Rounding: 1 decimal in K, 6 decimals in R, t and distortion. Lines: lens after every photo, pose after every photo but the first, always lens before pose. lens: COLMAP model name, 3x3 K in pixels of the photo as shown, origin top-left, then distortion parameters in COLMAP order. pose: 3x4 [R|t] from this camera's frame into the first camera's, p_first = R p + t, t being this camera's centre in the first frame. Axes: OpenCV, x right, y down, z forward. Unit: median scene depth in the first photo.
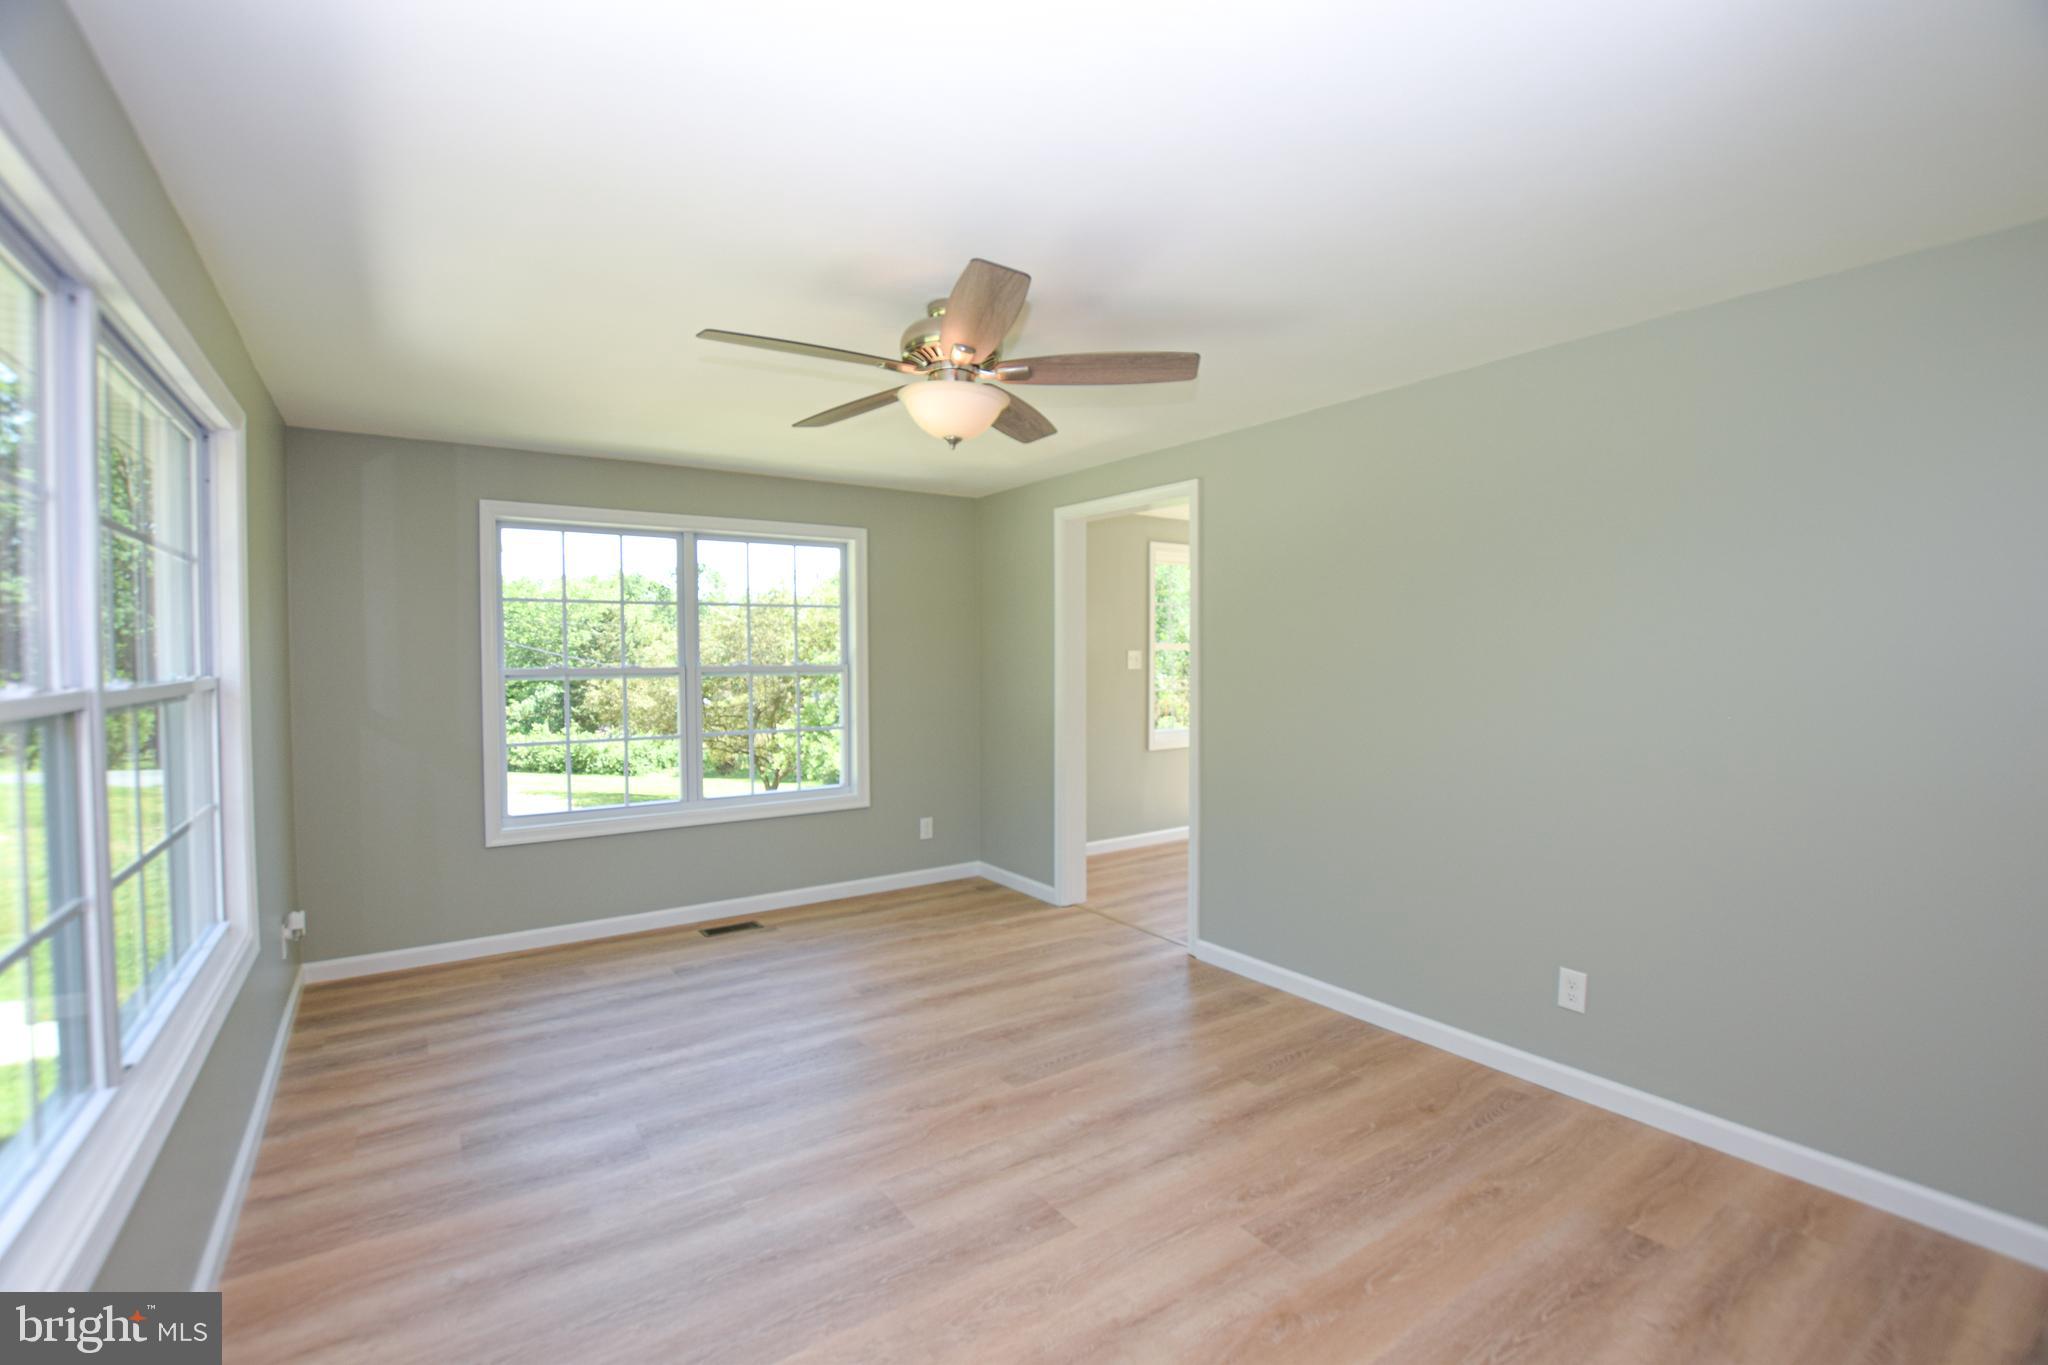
lens RADIAL K [[915.5, 0, 1028.7], [0, 915.5, 688.2], [0, 0, 1]] dist [-0.039574, 0.005563]
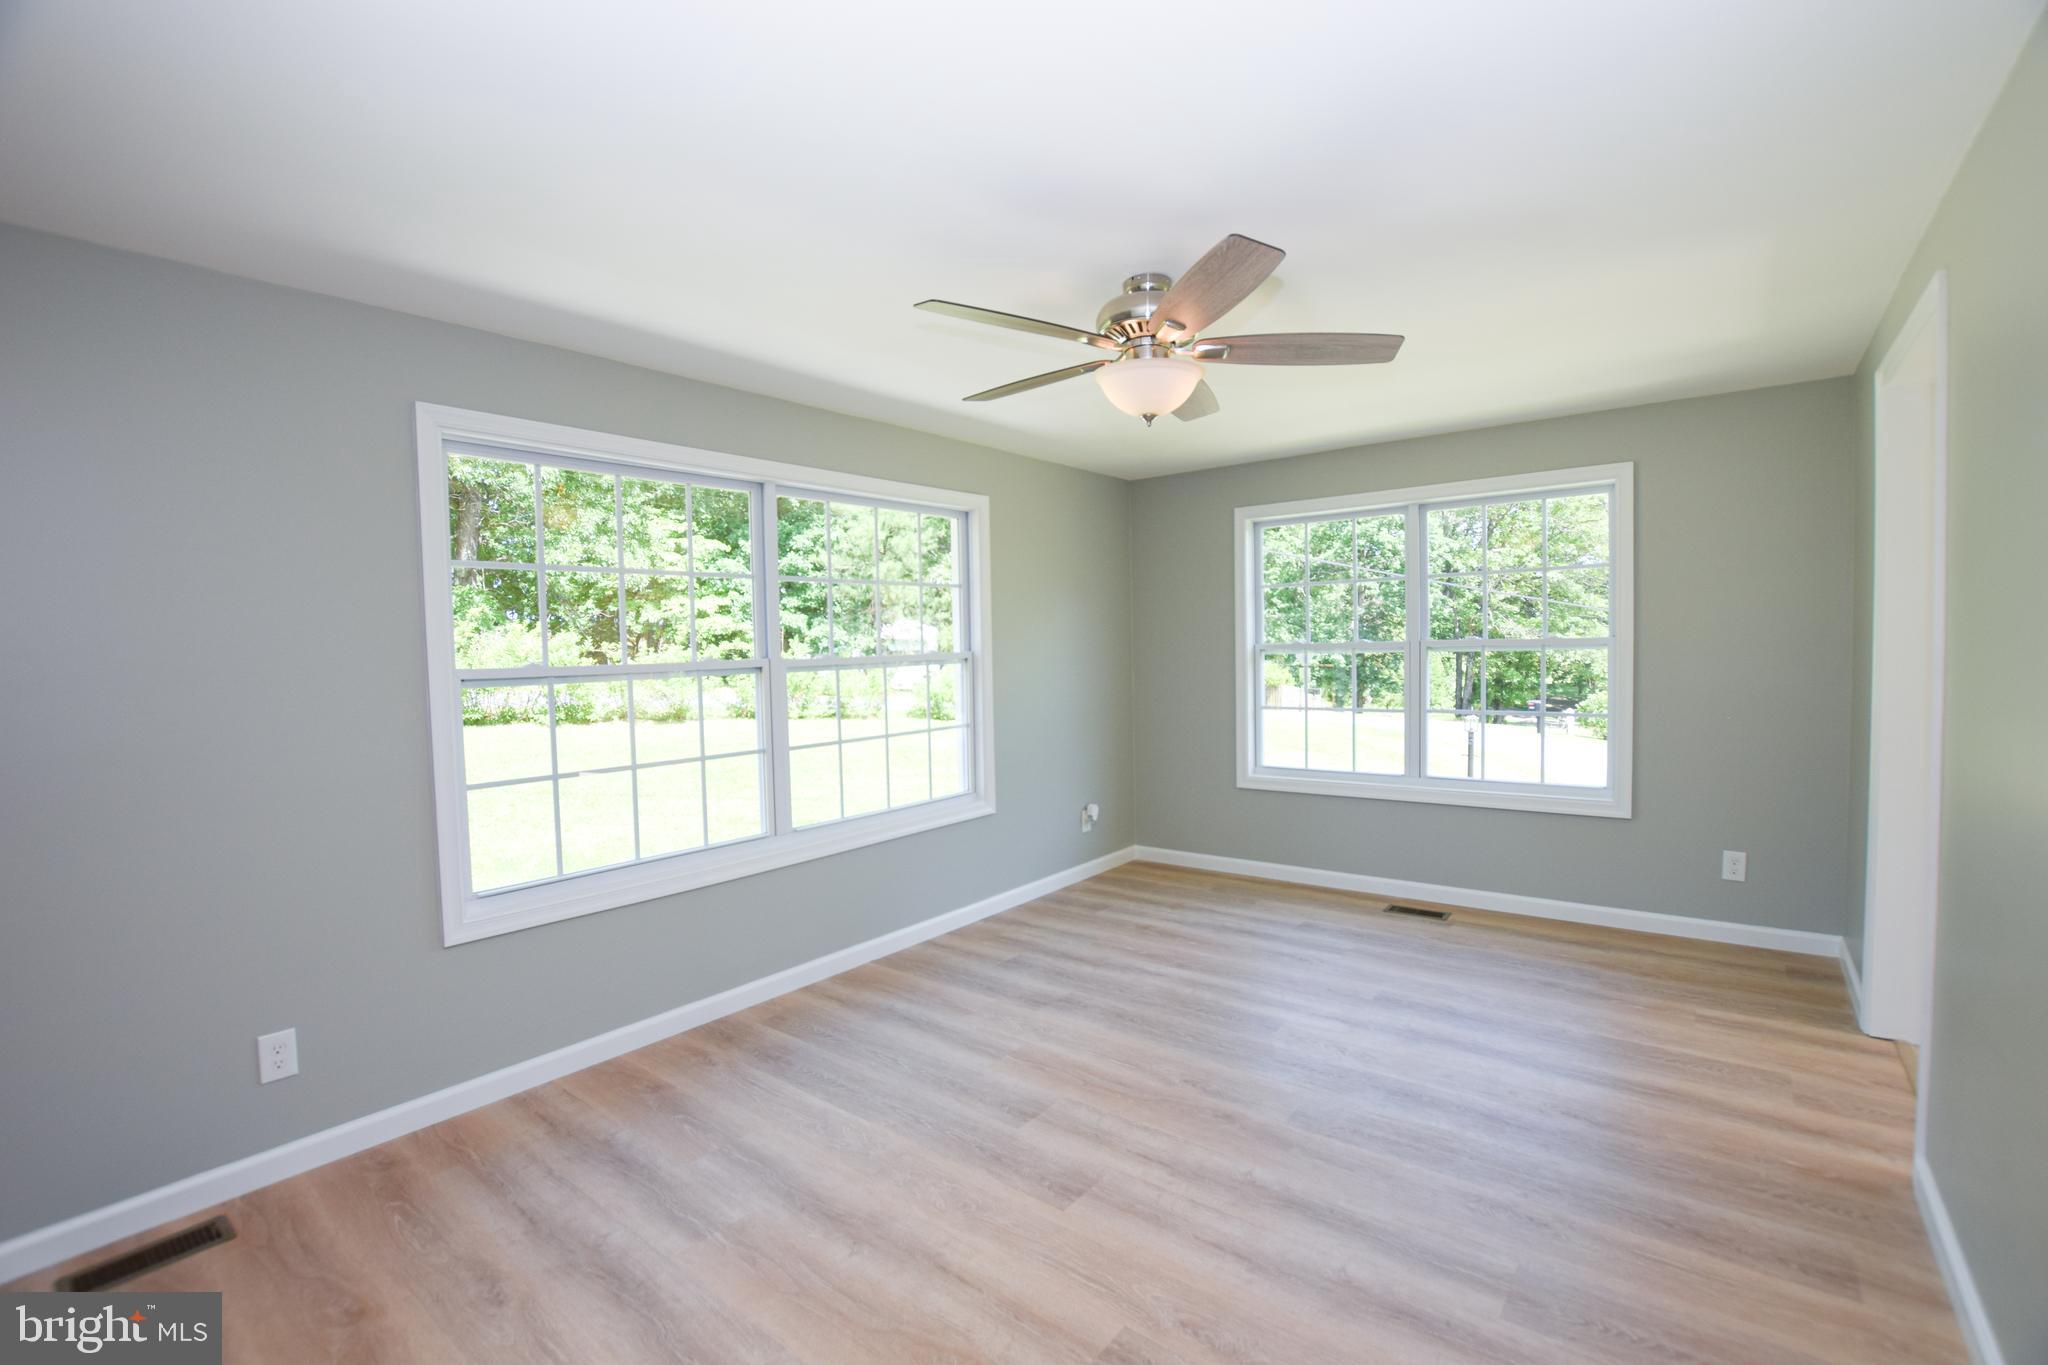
lens RADIAL K [[915.5, 0, 1028.7], [0, 915.5, 688.2], [0, 0, 1]] dist [-0.039574, 0.005563]
pose [[0.275416, 0.042966, -0.960365, 0.592499], [-0.010264, 0.999075, 0.041754, -0.011947], [0.961270, -0.001642, 0.275602, 0.419471]]
